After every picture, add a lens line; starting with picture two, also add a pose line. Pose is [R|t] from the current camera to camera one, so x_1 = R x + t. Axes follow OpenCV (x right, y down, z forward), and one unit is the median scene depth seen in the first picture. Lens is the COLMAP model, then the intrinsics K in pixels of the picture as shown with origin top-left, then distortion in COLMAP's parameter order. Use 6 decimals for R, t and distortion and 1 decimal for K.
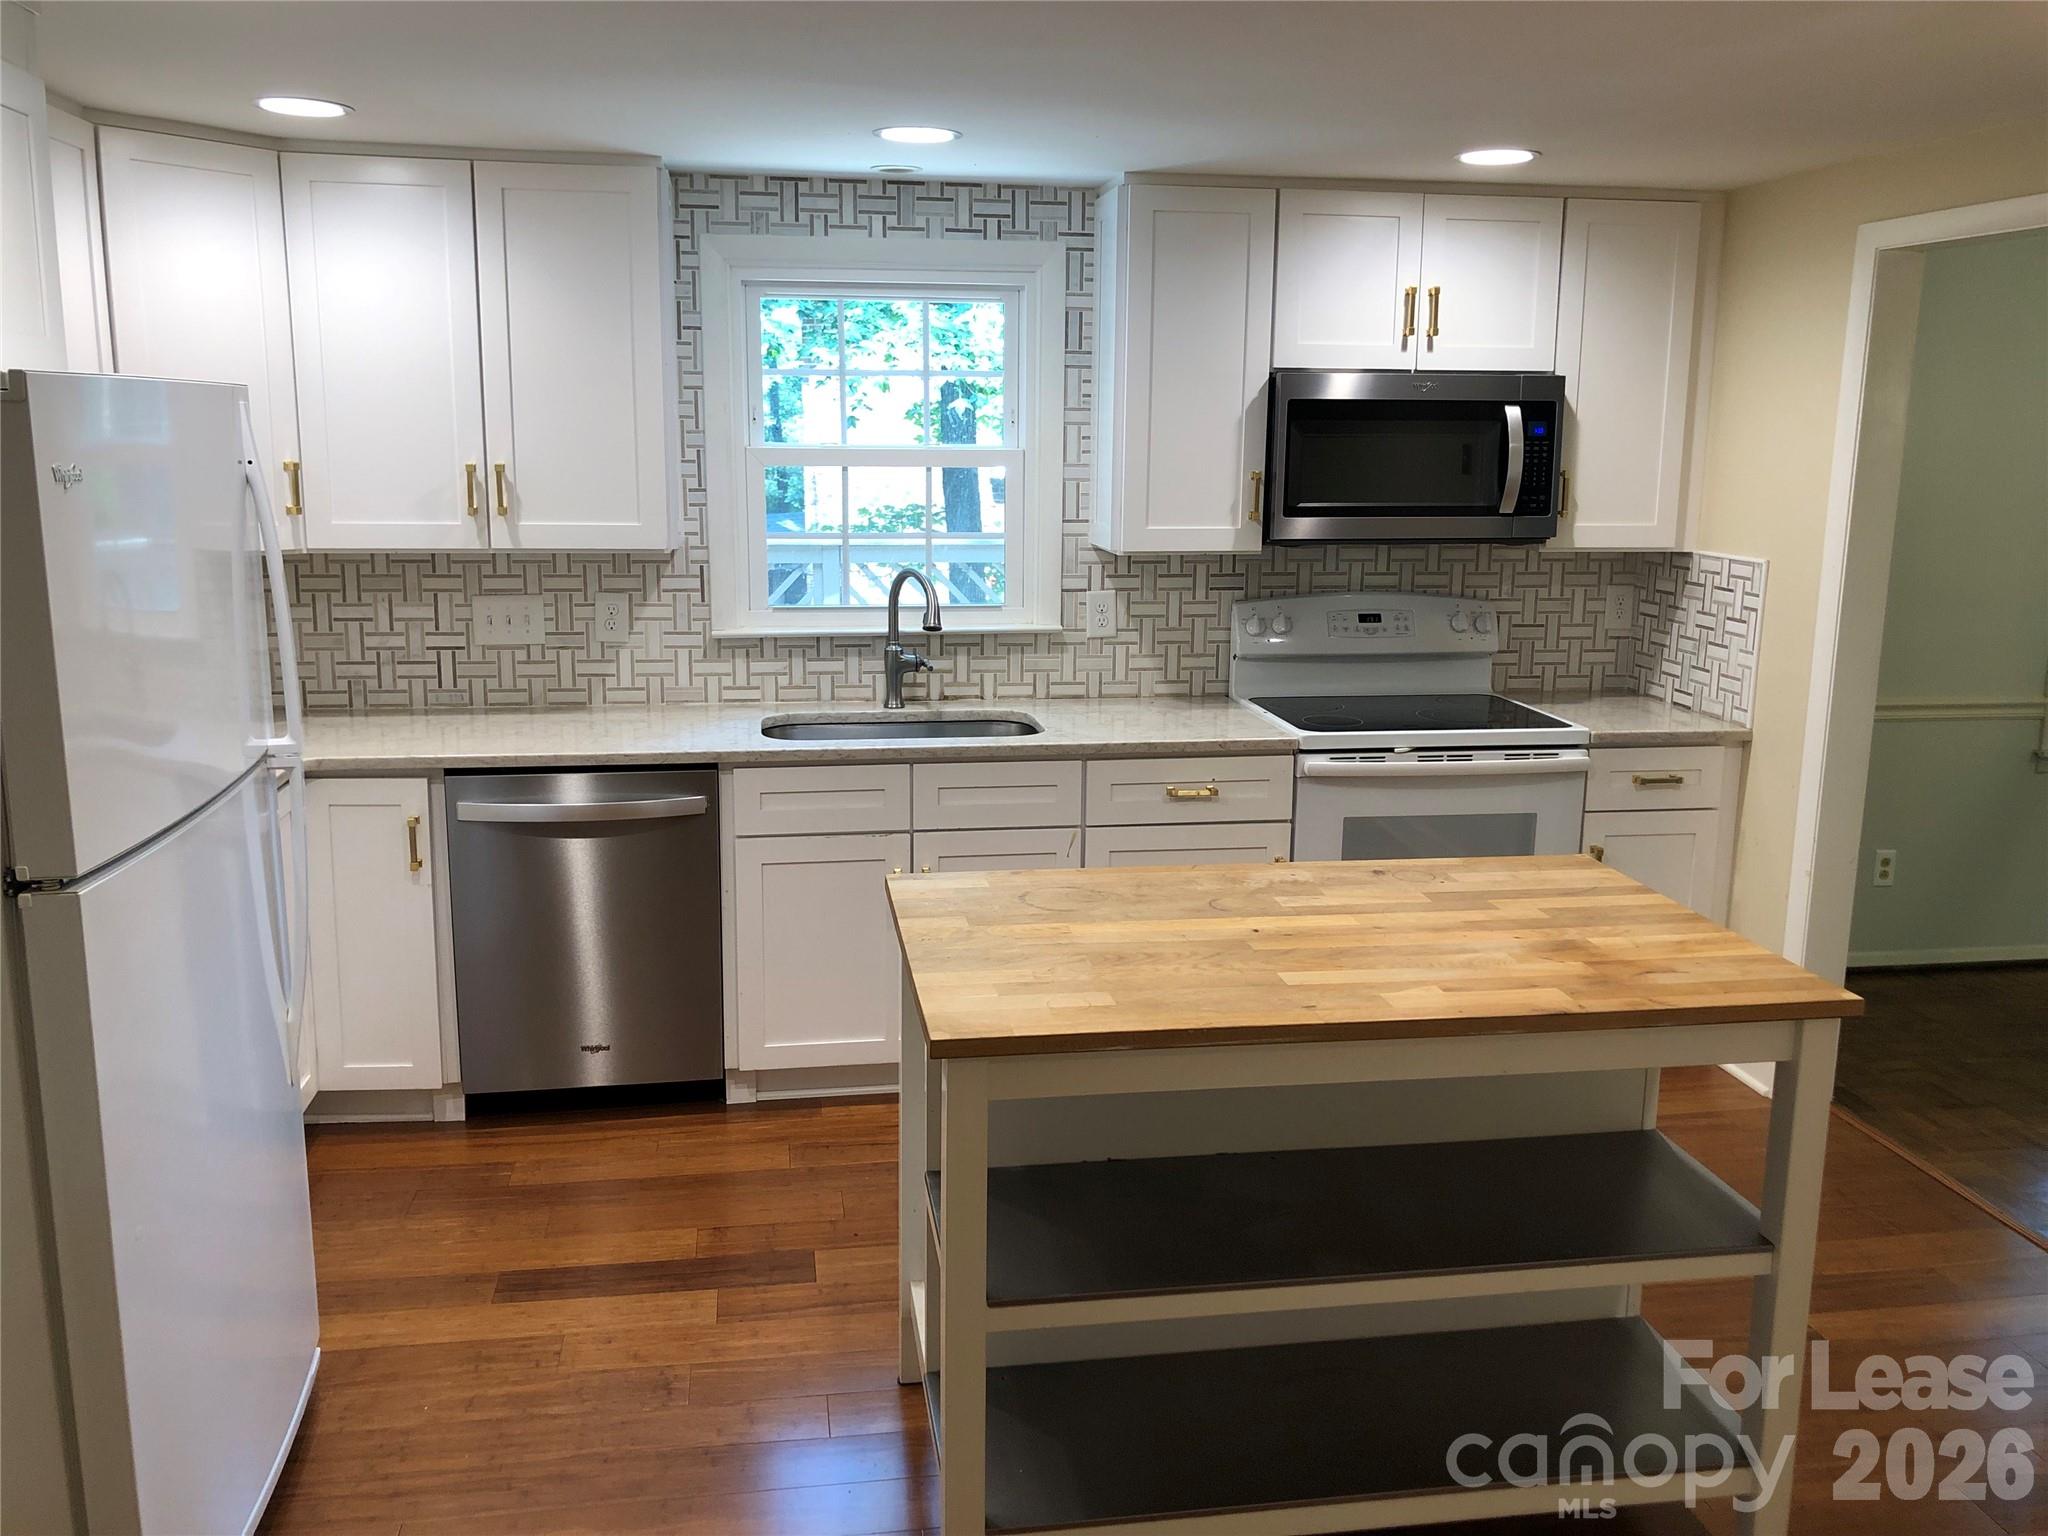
lens RADIAL K [[1677.8, 0, 1025.0], [0, 1677.8, 757.2], [0, 0, 1]] dist [0.103182, -0.355901]
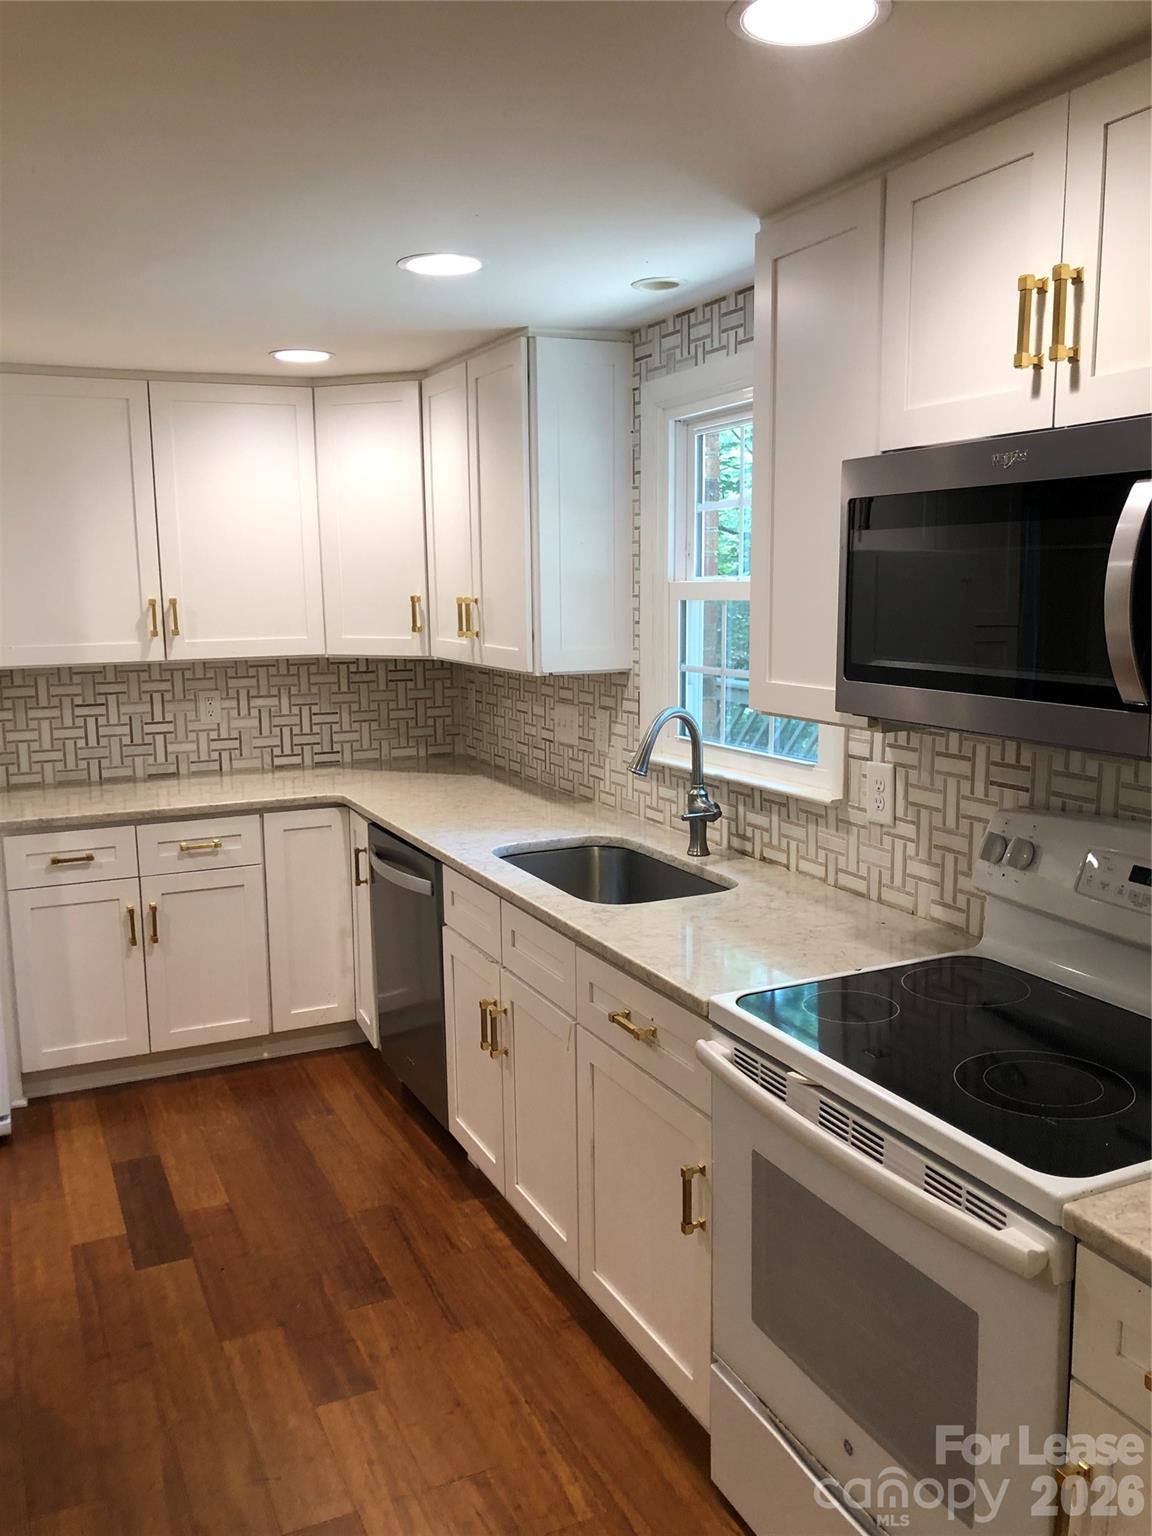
lens RADIAL K [[1258.3, 0, 571.0], [0, 1258.3, 775.2], [0, 0, 1]] dist [0.103182, -0.355901]
pose [[0.266486, 0.137250, -0.954017, 0.556870], [-0.163351, 0.981922, 0.095636, -0.126339], [0.949896, 0.130354, 0.284088, 0.711171]]
